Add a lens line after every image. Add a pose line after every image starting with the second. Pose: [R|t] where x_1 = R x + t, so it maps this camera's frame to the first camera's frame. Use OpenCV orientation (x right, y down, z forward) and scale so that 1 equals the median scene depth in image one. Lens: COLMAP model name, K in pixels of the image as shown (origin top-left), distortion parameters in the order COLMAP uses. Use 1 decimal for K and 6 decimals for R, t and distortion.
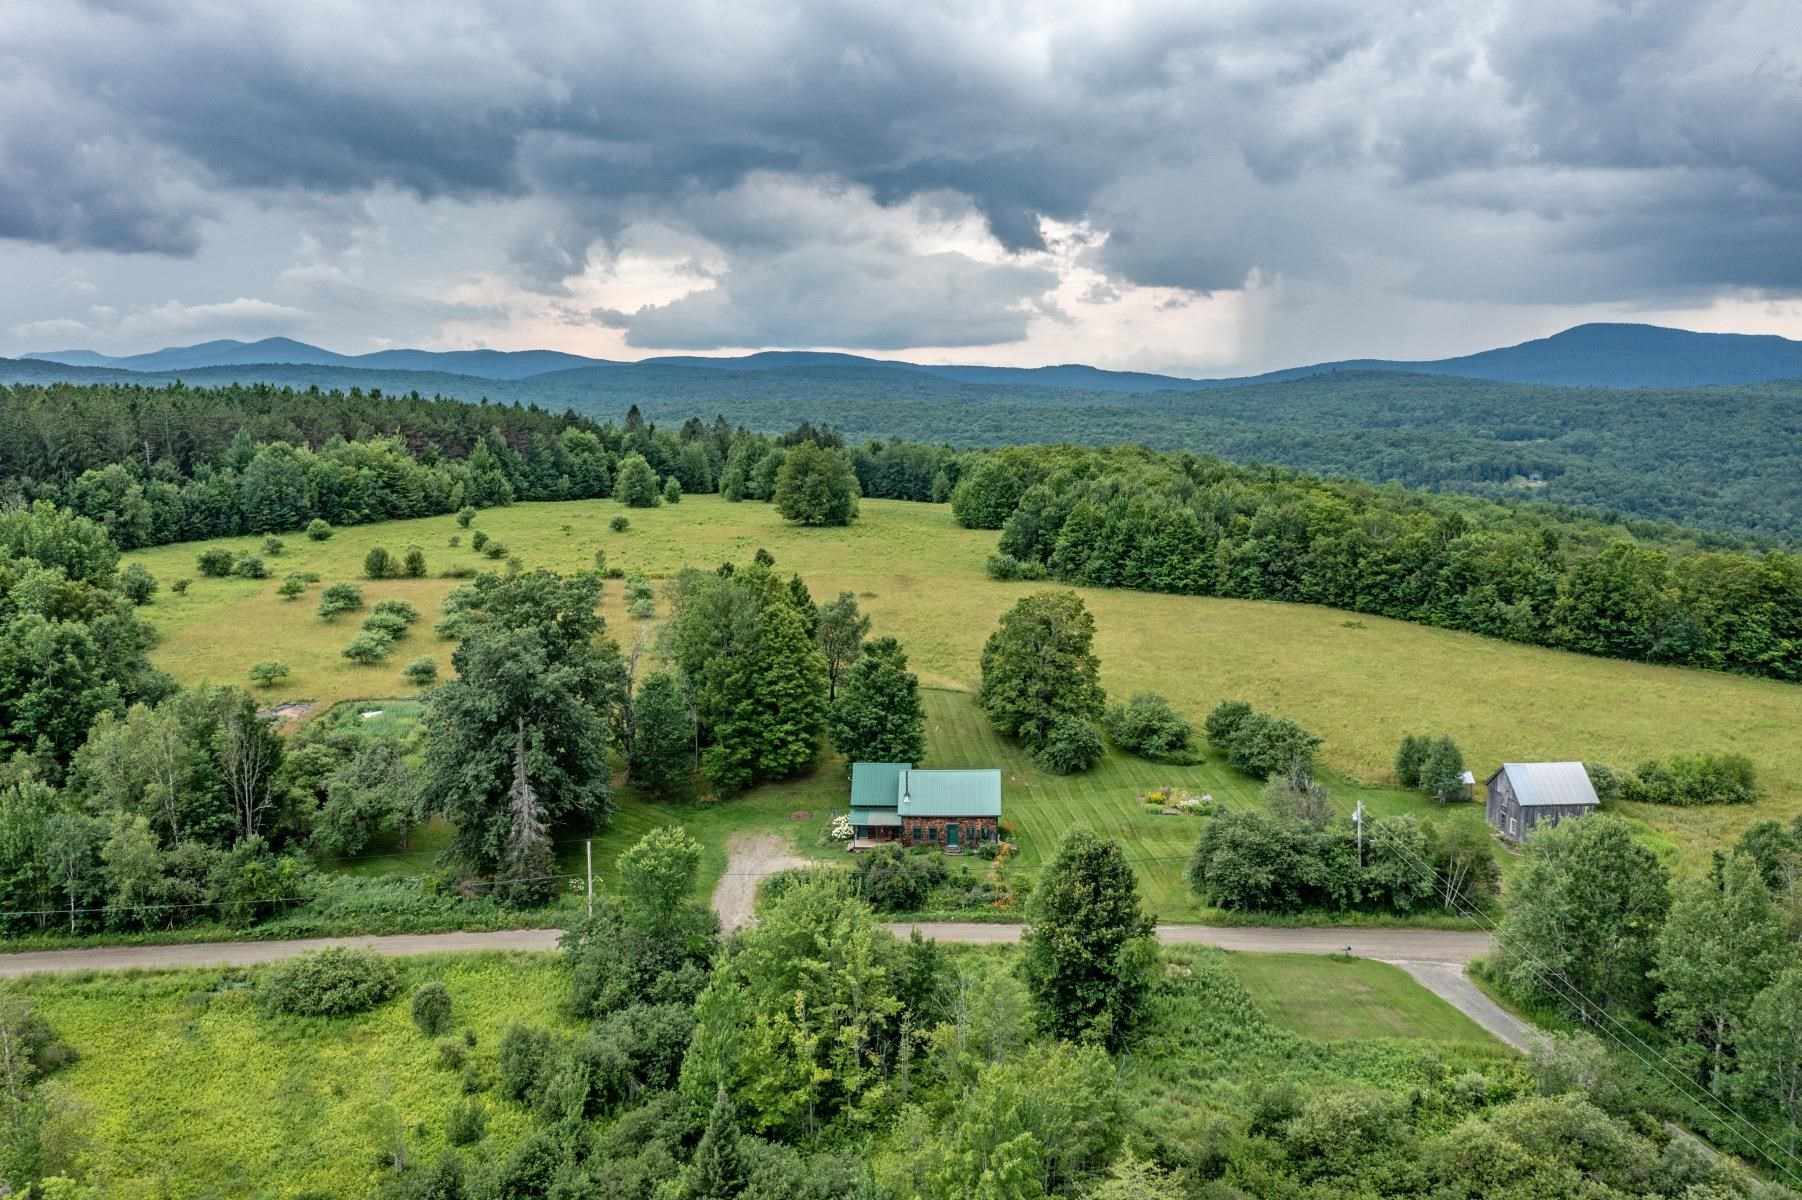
lens RADIAL K [[1433.6, 0, 901.0], [0, 1433.6, 600.0], [0, 0, 1]] dist [0.003345, 0.006525]
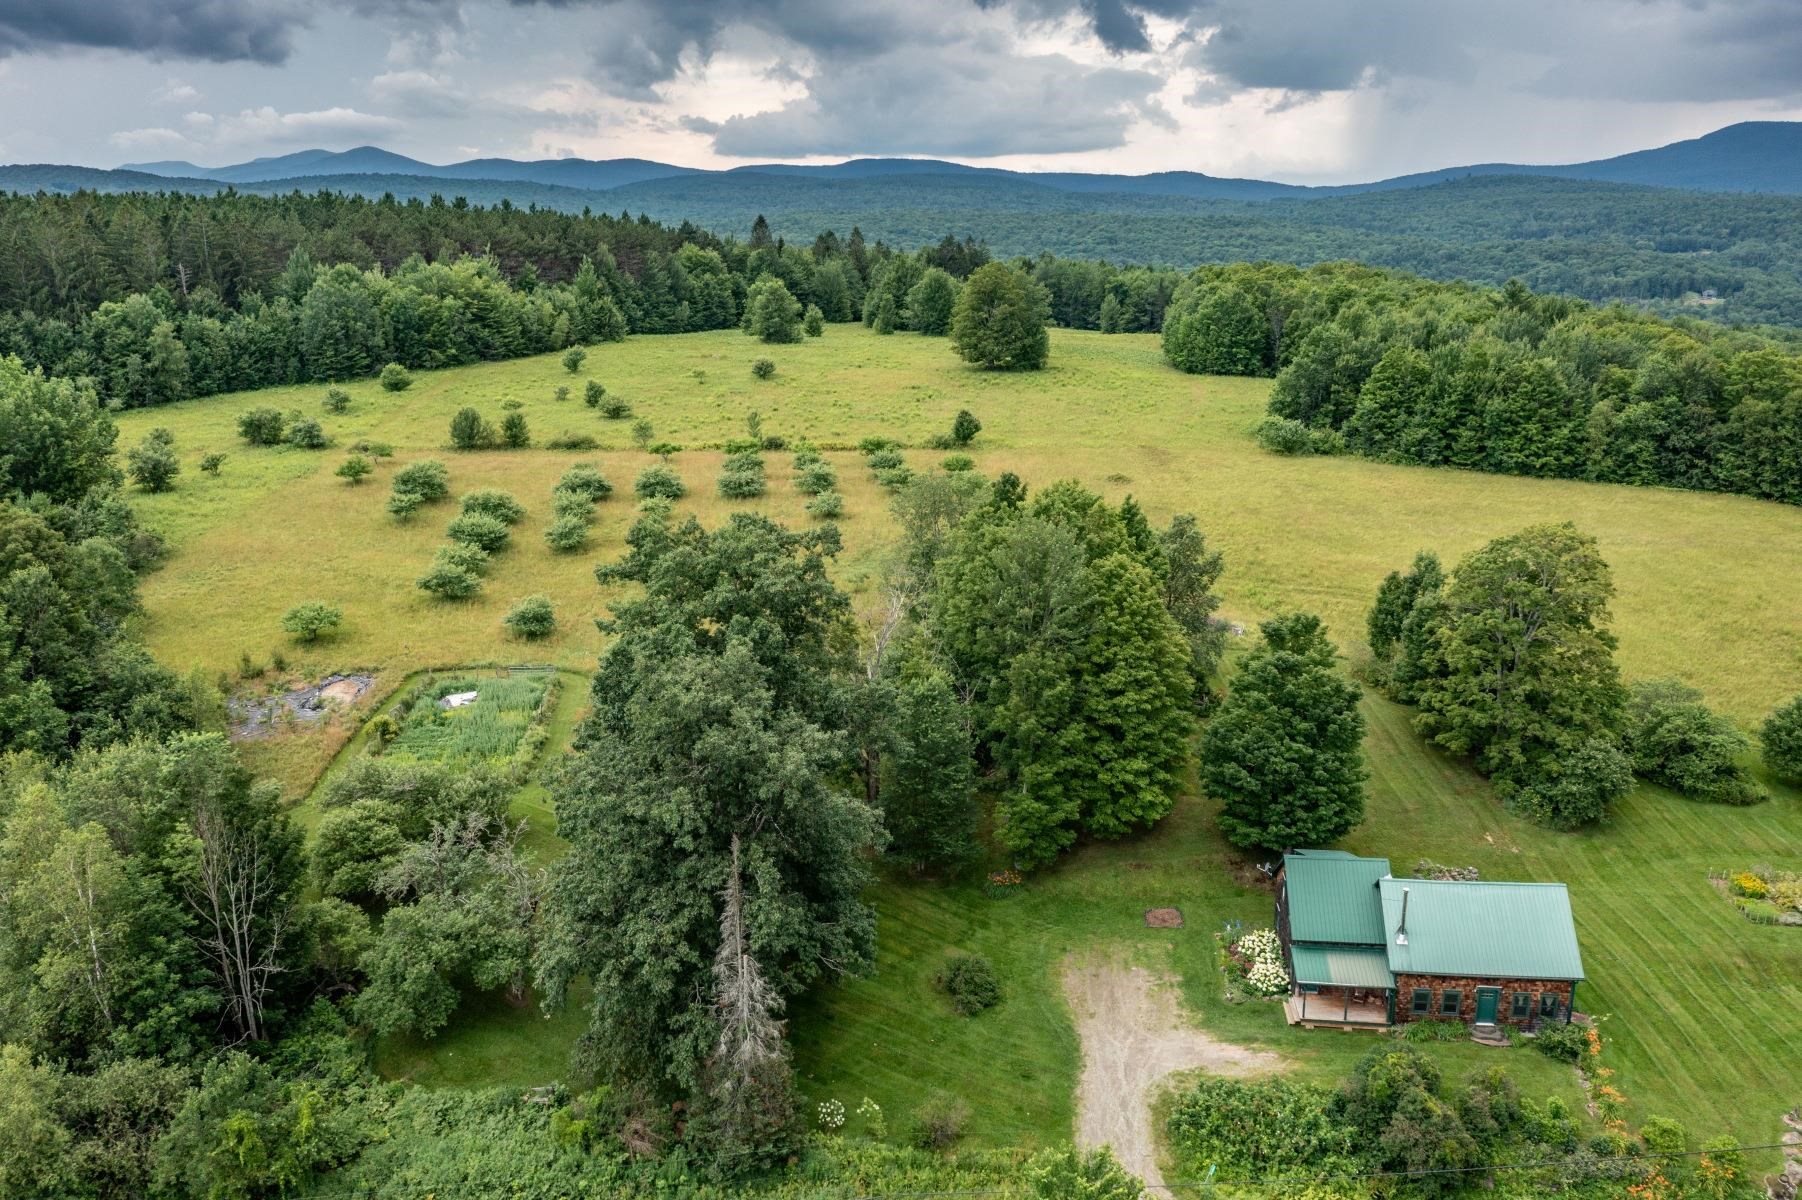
lens RADIAL K [[1433.6, 0, 901.0], [0, 1433.6, 600.0], [0, 0, 1]] dist [0.003345, 0.006525]
pose [[0.998004, 0.013378, -0.061711, -0.084017], [-0.005471, 0.991943, 0.126566, -0.032562], [0.062907, -0.125976, 0.990037, 0.241646]]
